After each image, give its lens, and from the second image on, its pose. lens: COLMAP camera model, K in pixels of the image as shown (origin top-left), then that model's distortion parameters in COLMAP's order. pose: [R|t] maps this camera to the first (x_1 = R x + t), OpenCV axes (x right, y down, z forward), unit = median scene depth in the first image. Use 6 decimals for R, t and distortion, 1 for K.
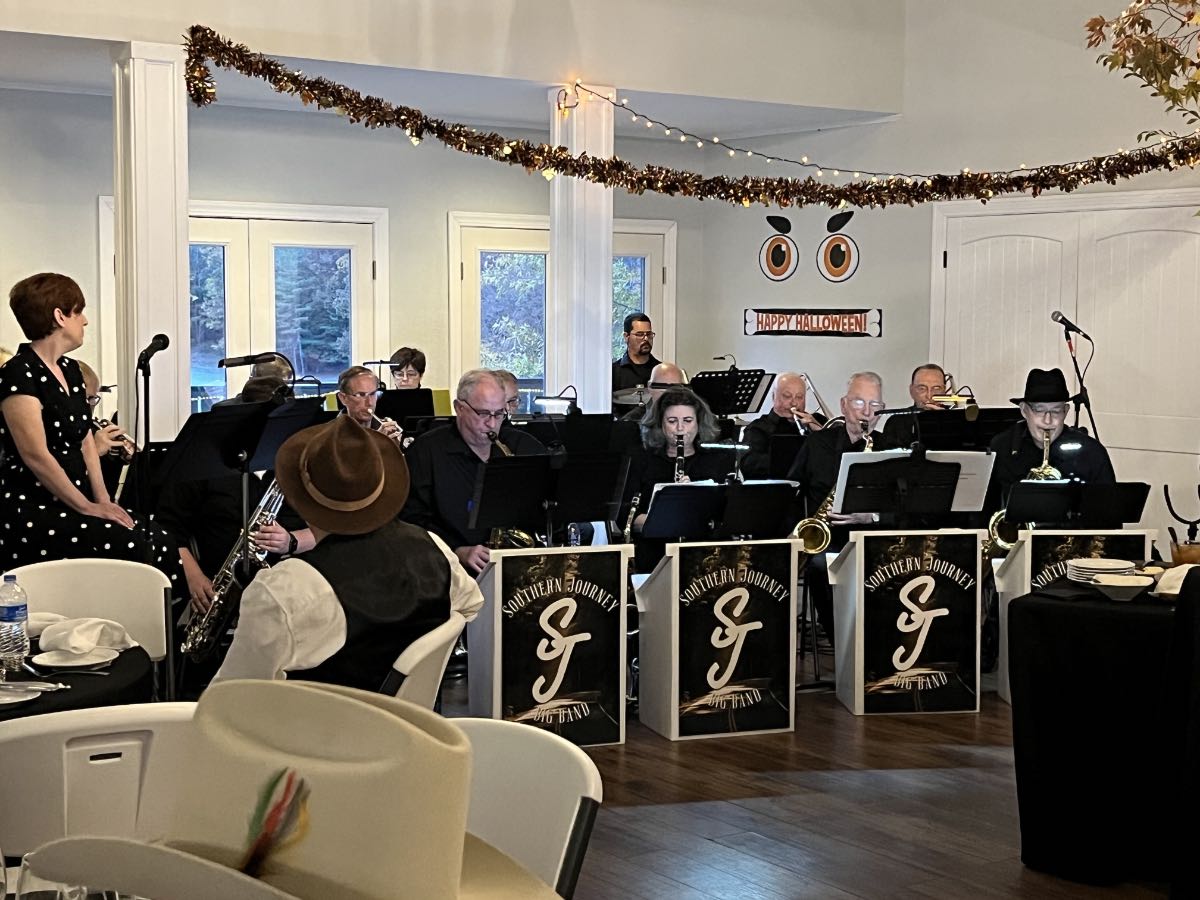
lens RADIAL K [[1857.6, 0, 606.4], [0, 1857.6, 444.1], [0, 0, 1]] dist [0.126780, 0.000000]
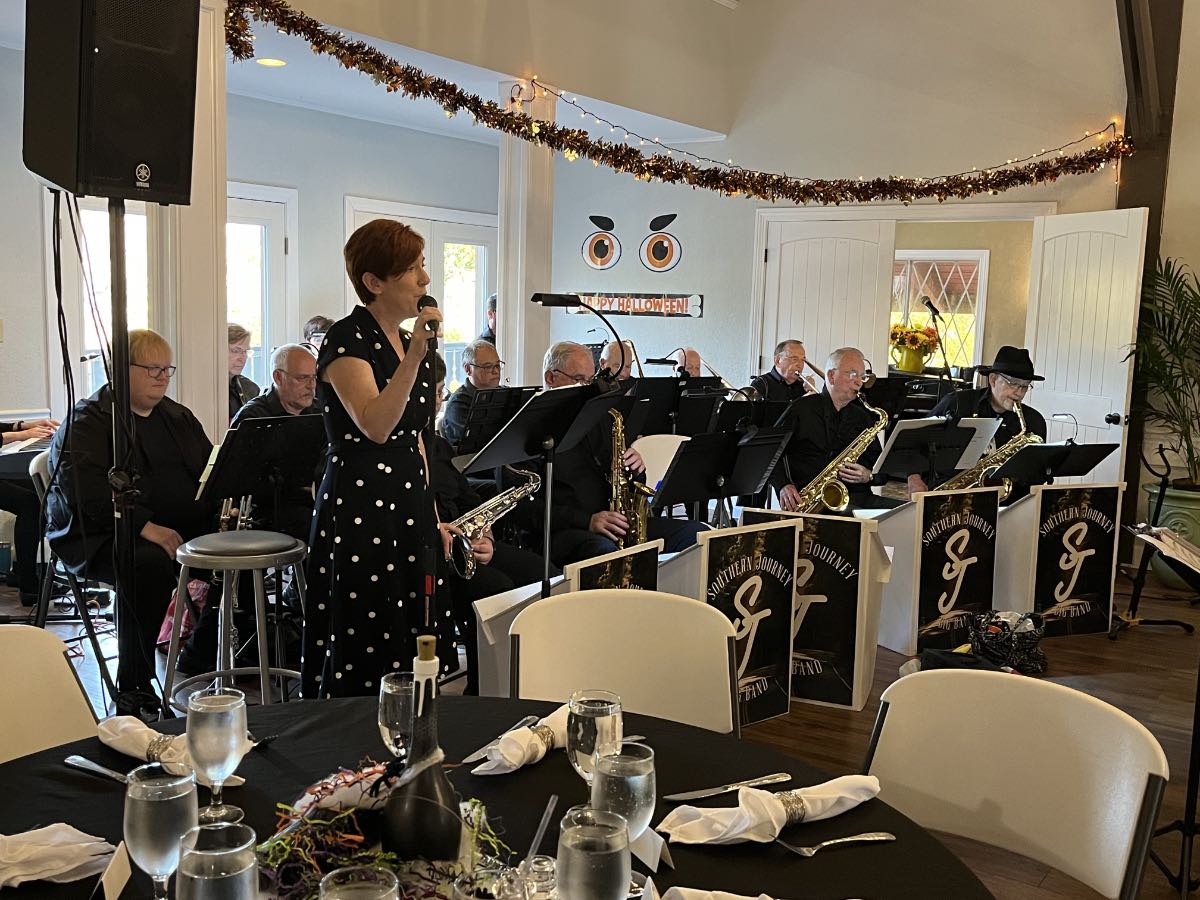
lens RADIAL K [[1233.7, 0, 599.5], [0, 1233.7, 459.7], [0, 0, 1]] dist [0.057299, 0.000000]
pose [[0.945848, -0.018238, 0.324098, -0.246419], [0.000085, 0.998434, 0.055935, -0.011843], [-0.324611, -0.052879, 0.944368, 0.320801]]
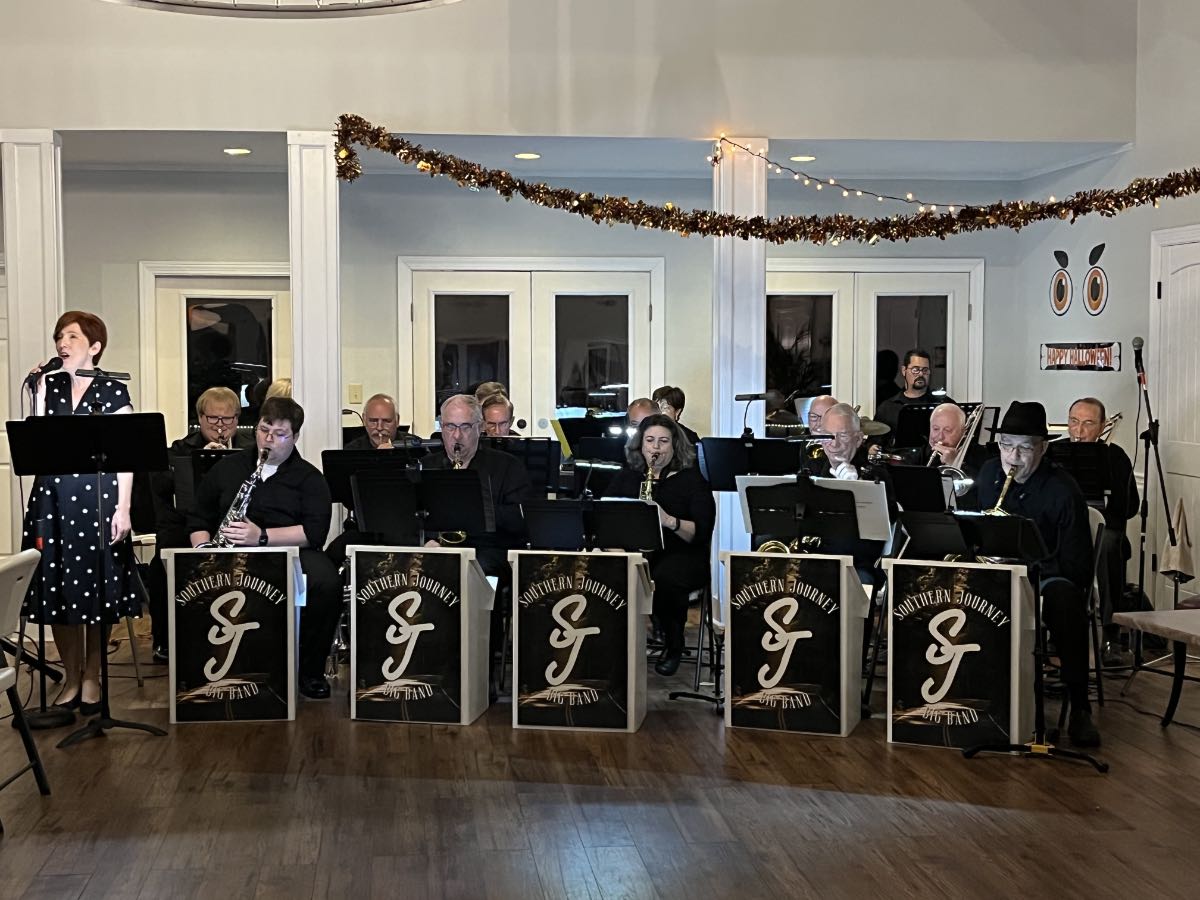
lens RADIAL K [[1700.6, 0, 604.7], [0, 1700.6, 449.5], [0, 0, 1]] dist [0.104047, 0.000000]
pose [[0.866675, 0.023225, -0.498332, 0.481576], [-0.032324, 0.999431, -0.009639, 0.001240], [0.497824, 0.024462, 0.866933, 0.118003]]
